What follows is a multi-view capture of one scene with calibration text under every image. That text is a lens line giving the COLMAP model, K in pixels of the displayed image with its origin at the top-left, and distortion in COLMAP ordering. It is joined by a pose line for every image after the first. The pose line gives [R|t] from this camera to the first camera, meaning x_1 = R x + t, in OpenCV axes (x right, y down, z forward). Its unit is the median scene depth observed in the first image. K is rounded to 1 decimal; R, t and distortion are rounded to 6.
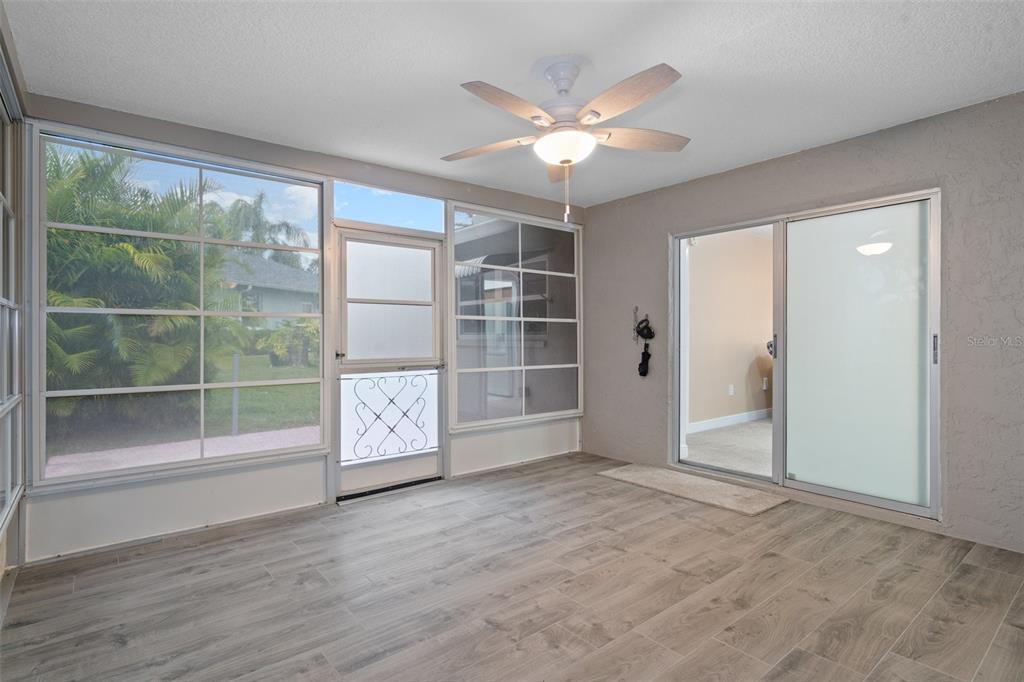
lens RADIAL K [[517.8, 0, 511.7], [0, 517.8, 336.9], [0, 0, 1]] dist [-0.000412, -0.000083]
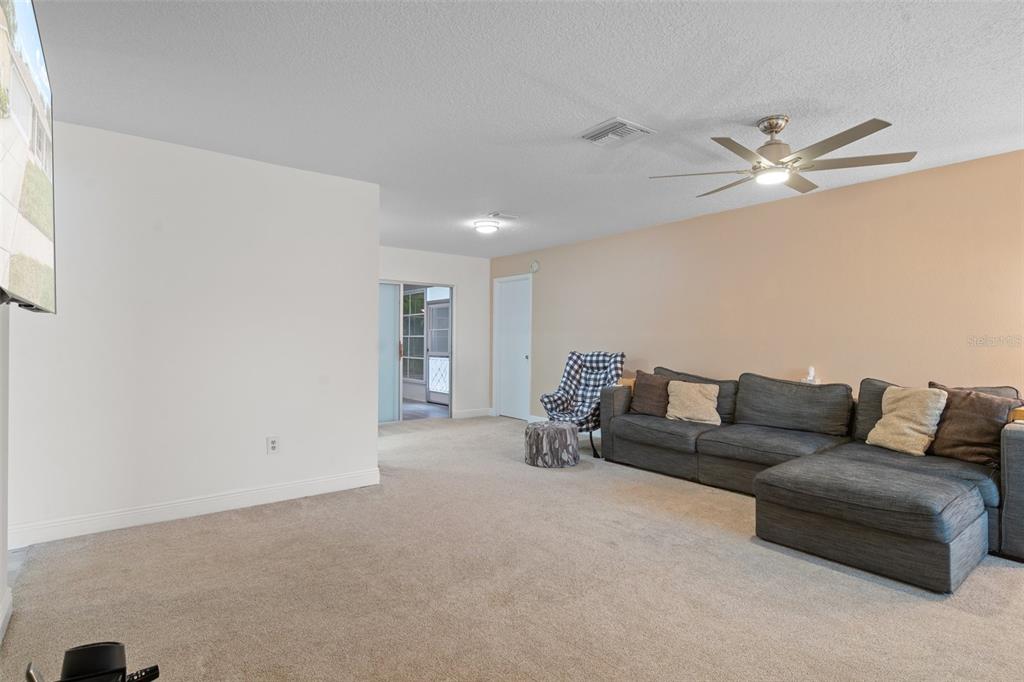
lens RADIAL K [[517.8, 0, 512.2], [0, 517.8, 341.2], [0, 0, 1]] dist [-0.000412, -0.000083]
pose [[-0.033034, -0.004409, -0.999444, 2.261977], [-0.005504, 0.999976, -0.004230, -0.004232], [0.999439, 0.005362, -0.033058, 1.435621]]
